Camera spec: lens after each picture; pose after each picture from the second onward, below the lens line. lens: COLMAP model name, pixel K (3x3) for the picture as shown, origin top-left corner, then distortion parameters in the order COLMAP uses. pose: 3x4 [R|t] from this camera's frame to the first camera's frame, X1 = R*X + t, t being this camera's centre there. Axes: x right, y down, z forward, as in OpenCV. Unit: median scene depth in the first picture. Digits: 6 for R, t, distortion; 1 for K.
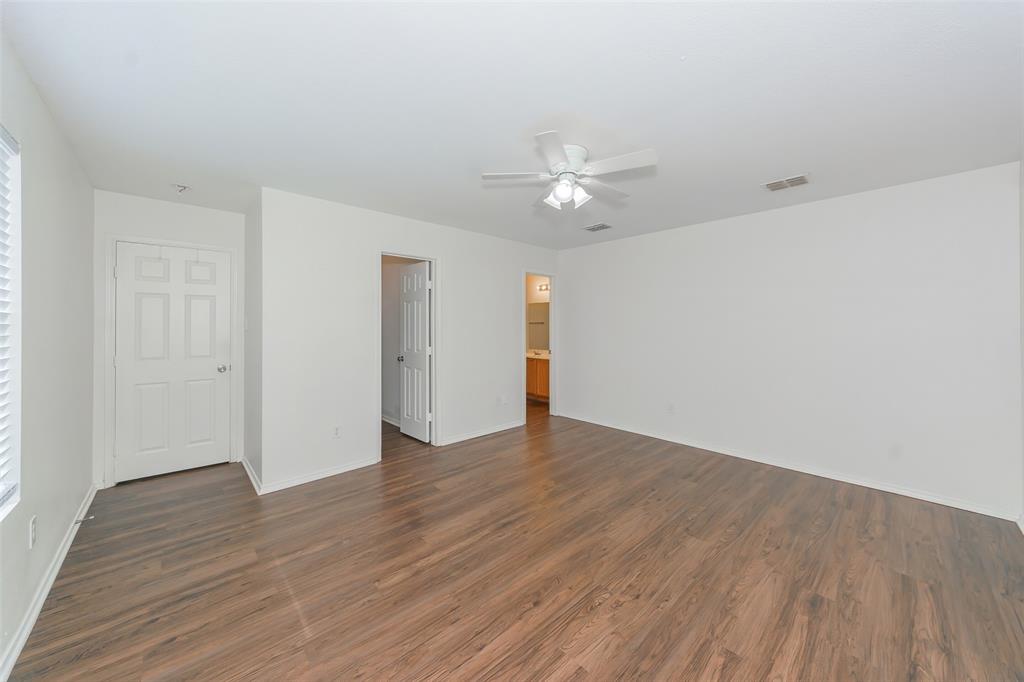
lens RADIAL K [[371.6, 0, 516.3], [0, 371.6, 320.0], [0, 0, 1]] dist [0.015399, -0.000435]
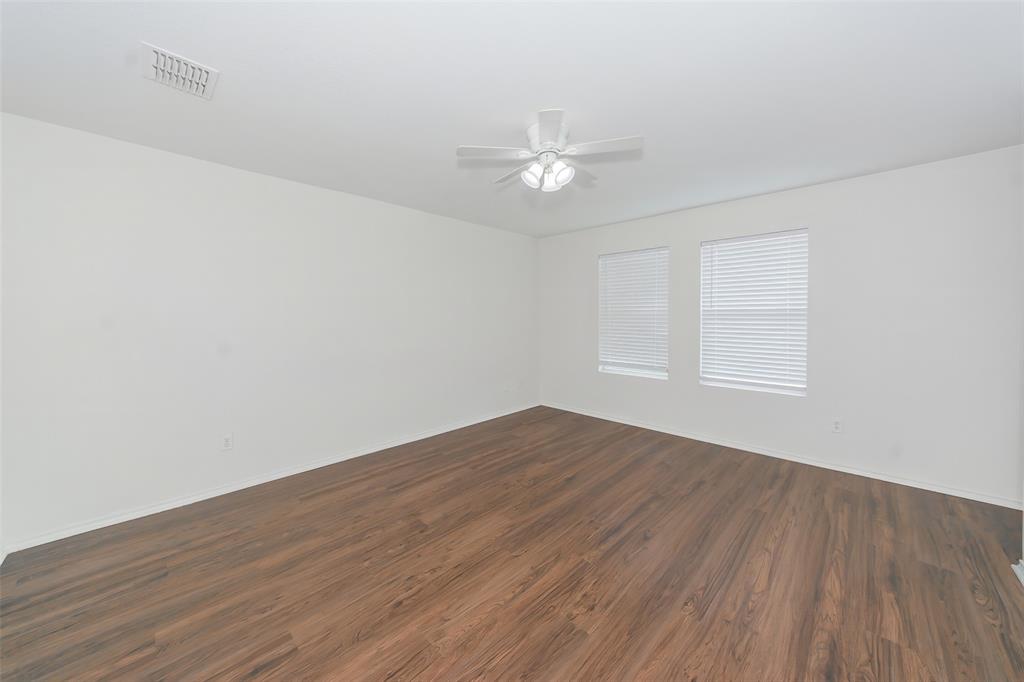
lens RADIAL K [[371.6, 0, 516.3], [0, 371.6, 320.0], [0, 0, 1]] dist [0.015399, -0.000435]
pose [[-0.998699, 0.000912, -0.050992, 0.275809], [0.000974, 0.999999, -0.001193, 0.033966], [0.050991, -0.001241, -0.998698, 1.994332]]
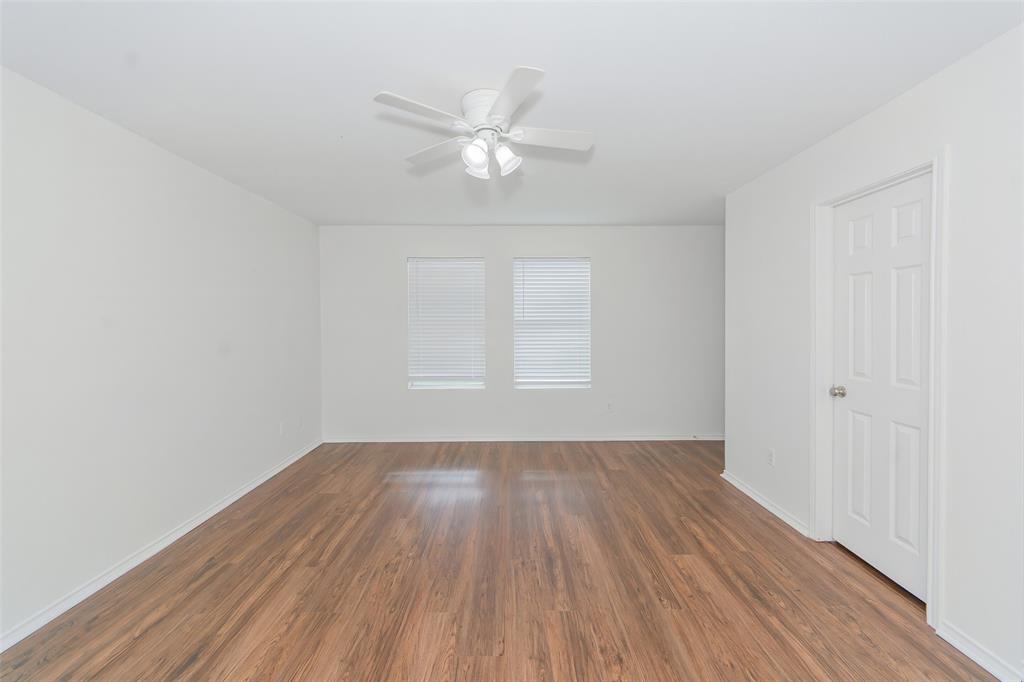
lens RADIAL K [[374.2, 0, 516.5], [0, 374.2, 322.6], [0, 0, 1]] dist [0.005378, -0.000263]
pose [[-0.674590, 0.005925, -0.738169, 0.694579], [0.005909, 0.999979, 0.002626, -0.007543], [0.738169, -0.002590, -0.674611, 1.601512]]
